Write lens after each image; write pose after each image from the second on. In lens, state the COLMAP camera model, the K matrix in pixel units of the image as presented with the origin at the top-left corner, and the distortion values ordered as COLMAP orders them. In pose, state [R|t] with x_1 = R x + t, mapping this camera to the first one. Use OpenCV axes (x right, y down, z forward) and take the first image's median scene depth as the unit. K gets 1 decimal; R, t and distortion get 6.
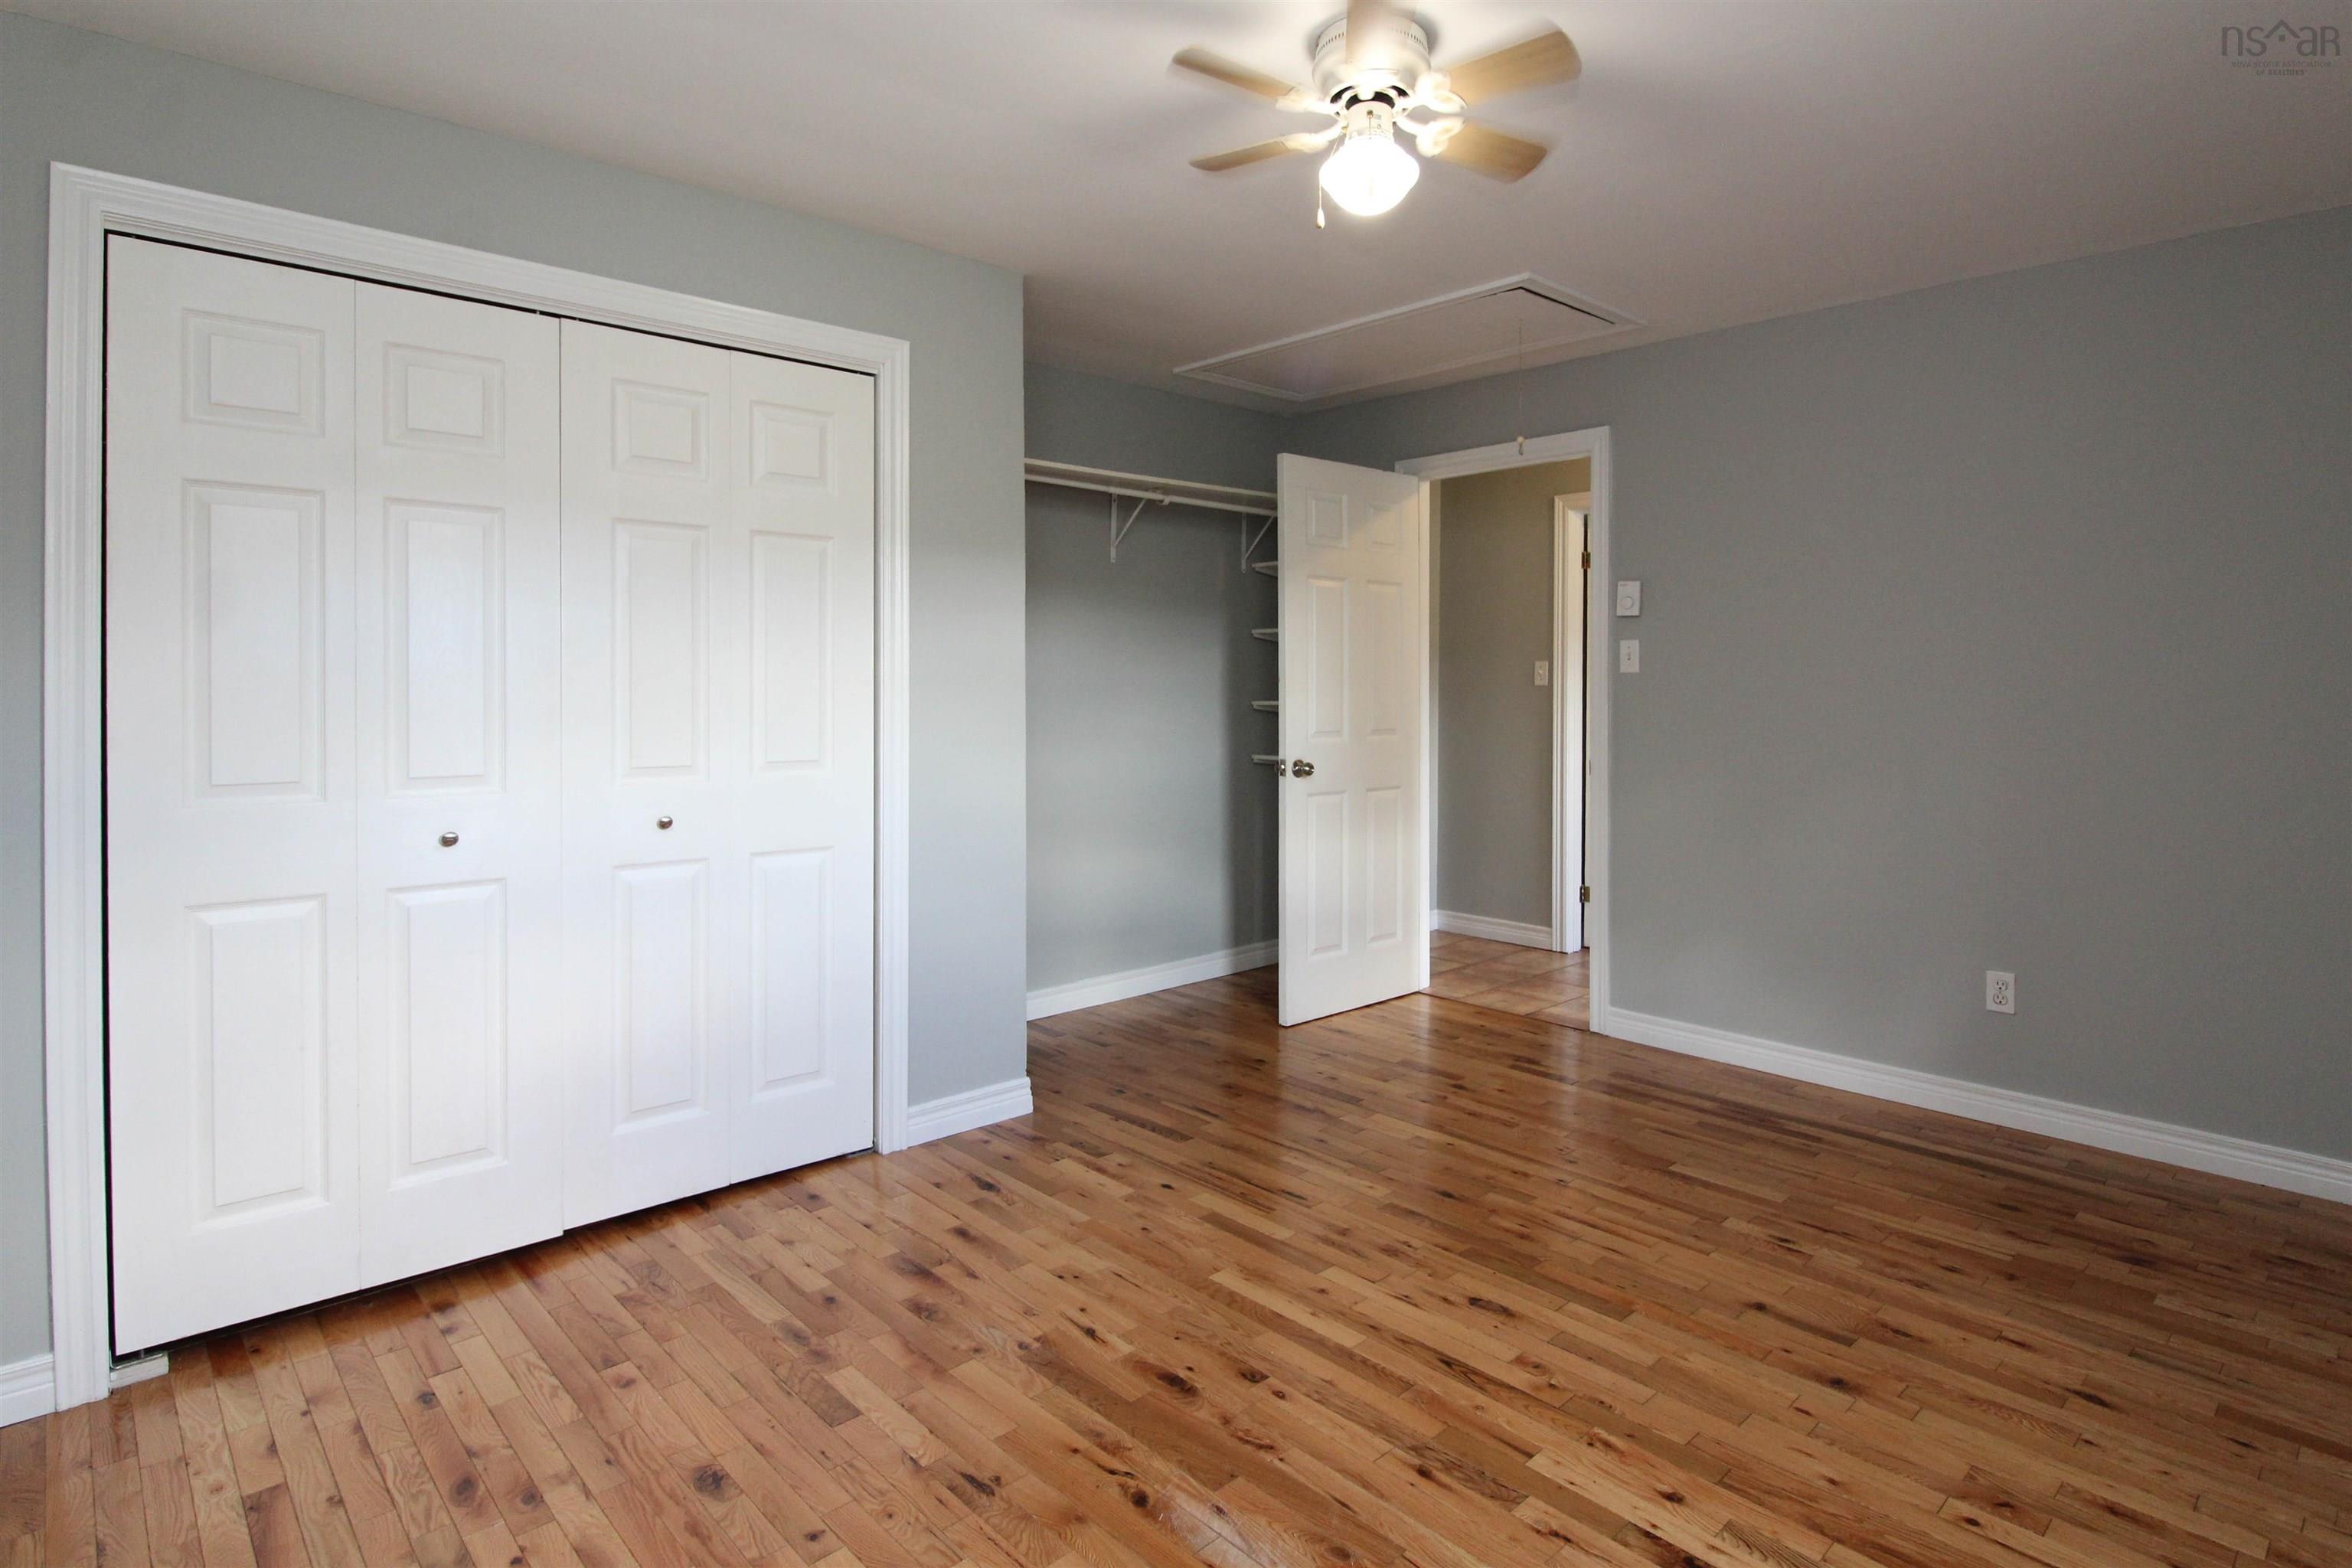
lens RADIAL K [[1248.6, 0, 1253.4], [0, 1248.6, 701.0], [0, 0, 1]] dist [-0.002608, -0.002021]
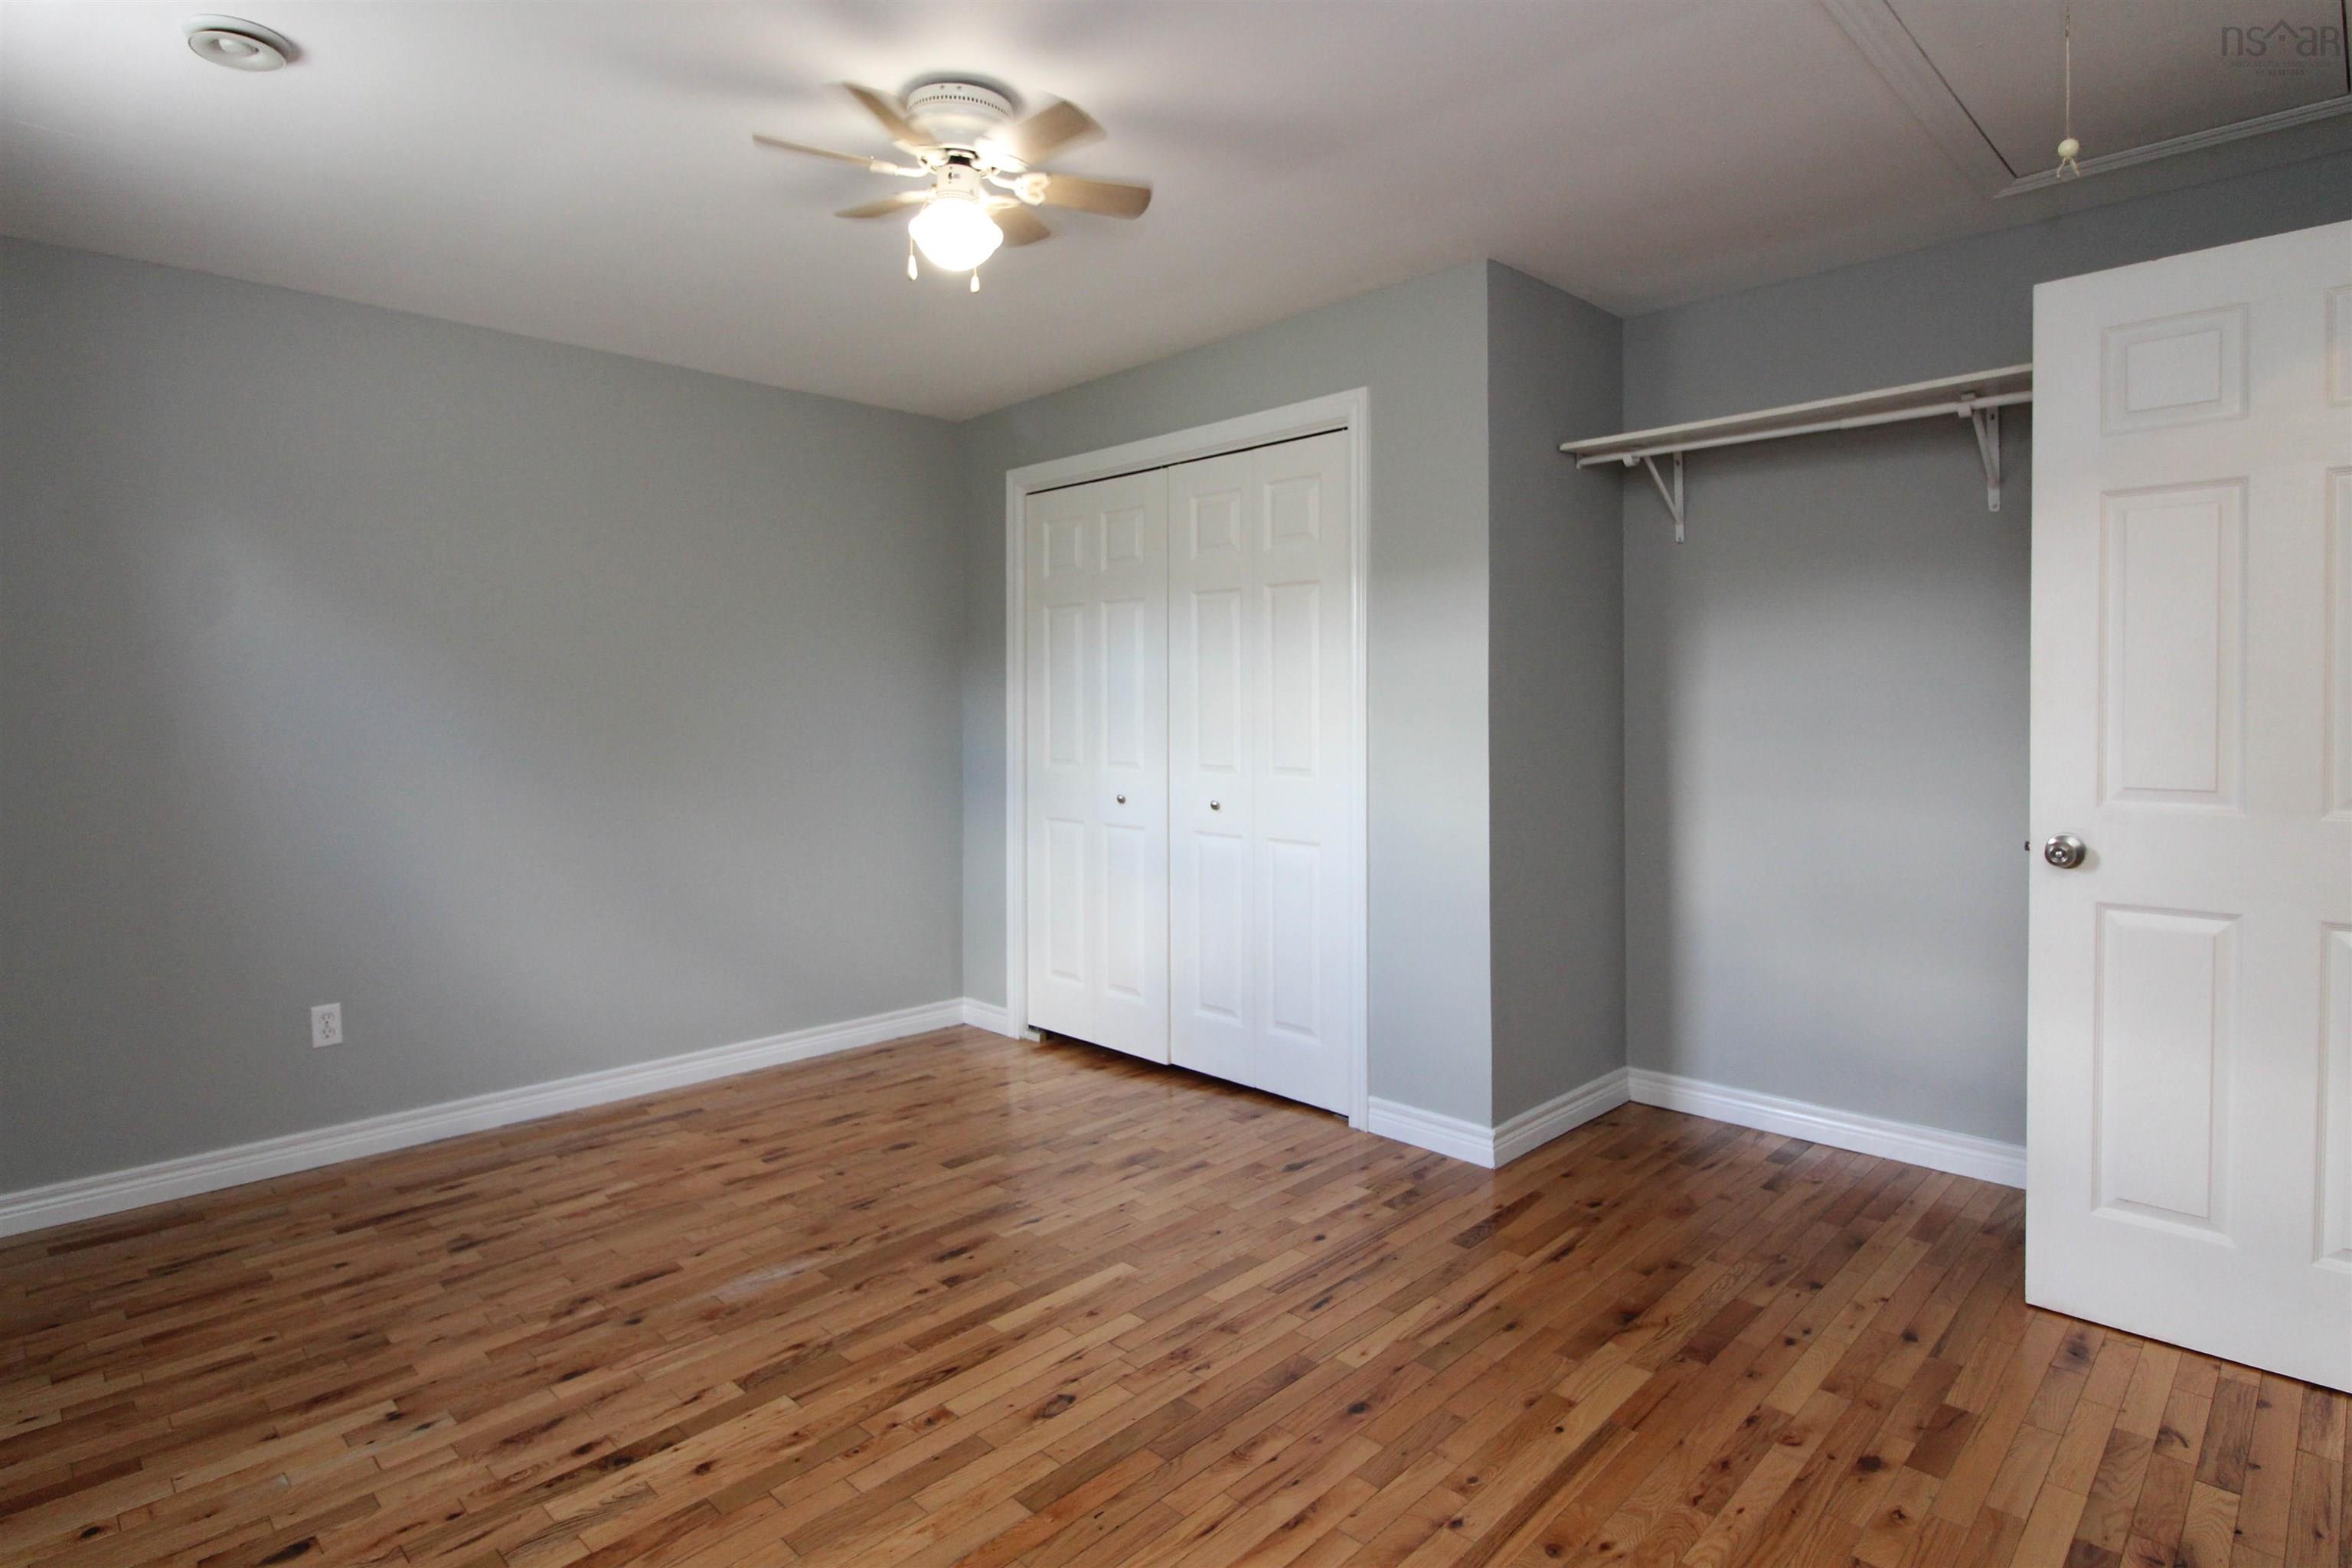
lens RADIAL K [[1248.6, 0, 1094.6], [0, 1248.6, 719.3], [0, 0, 1]] dist [-0.002608, -0.002021]
pose [[-0.045016, 0.006505, -0.998965, 0.950202], [-0.005610, 0.999961, 0.006765, -0.006988], [0.998971, 0.005908, -0.044978, 0.947527]]
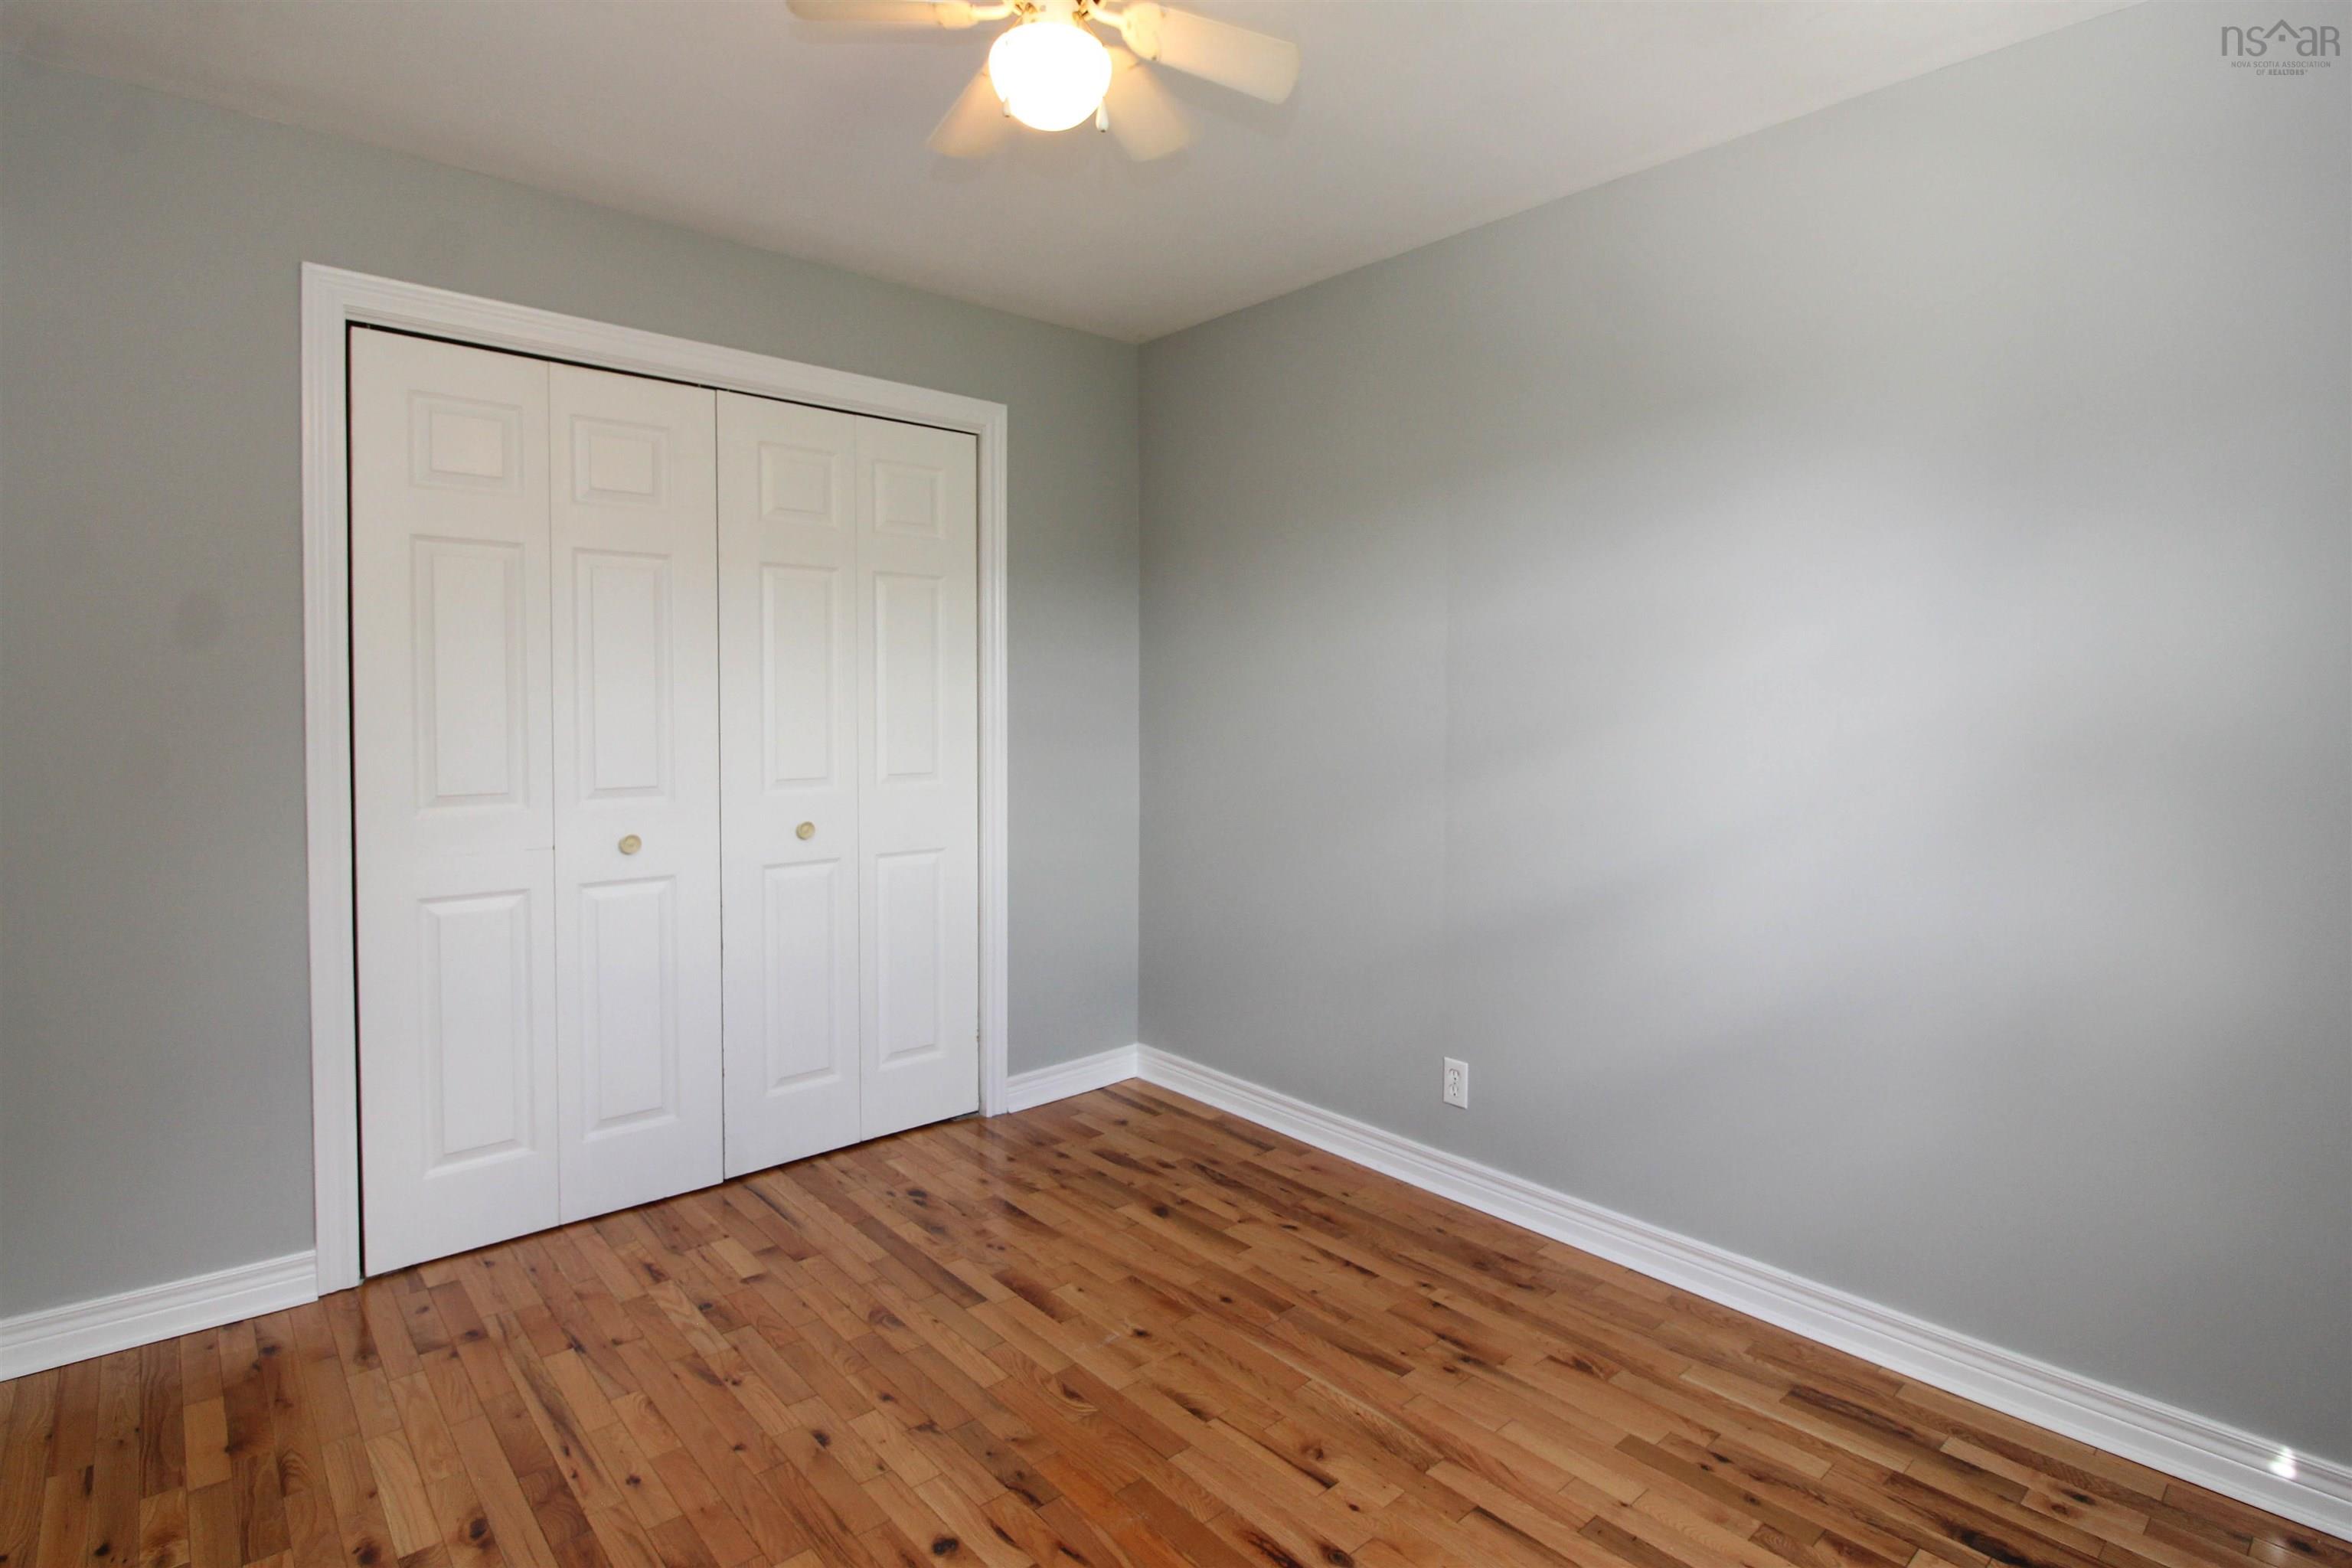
lens RADIAL K [[1170.4, 0, 1215.4], [0, 1170.4, 725.2], [0, 0, 1]] dist [-0.007998, -0.003008]
pose [[0.999940, -0.003870, -0.010260, -0.087216], [0.003904, 0.999987, 0.003250, 0.001209], [0.010248, -0.003290, 0.999942, -0.078237]]
